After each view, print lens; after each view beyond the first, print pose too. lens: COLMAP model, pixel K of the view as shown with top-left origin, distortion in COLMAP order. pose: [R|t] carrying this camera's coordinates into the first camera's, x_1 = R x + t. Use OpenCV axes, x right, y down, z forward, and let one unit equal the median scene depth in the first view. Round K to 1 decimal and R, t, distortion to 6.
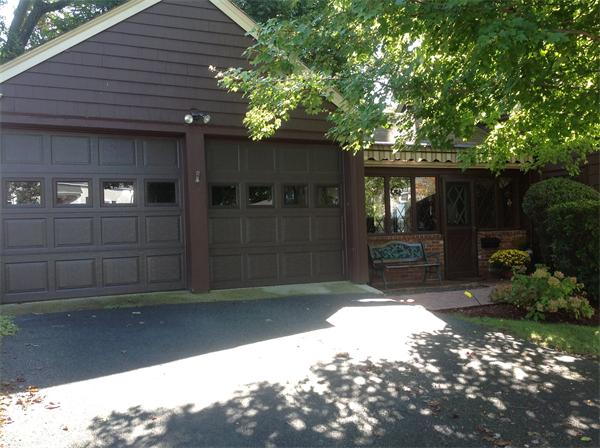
lens RADIAL K [[561.8, 0, 296.8], [0, 561.8, 222.8], [0, 0, 1]] dist [0.020207, 0.000000]
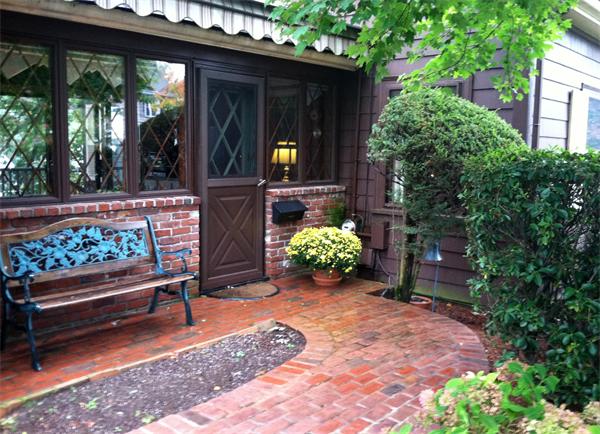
lens RADIAL K [[606.9, 0, 297.7], [0, 606.9, 217.9], [0, 0, 1]] dist [-0.022692, 0.000000]
pose [[0.912441, 0.000758, 0.409209, 0.130705], [-0.050992, 0.992415, 0.111860, -0.020818], [-0.406020, -0.122932, 0.905558, 0.513615]]
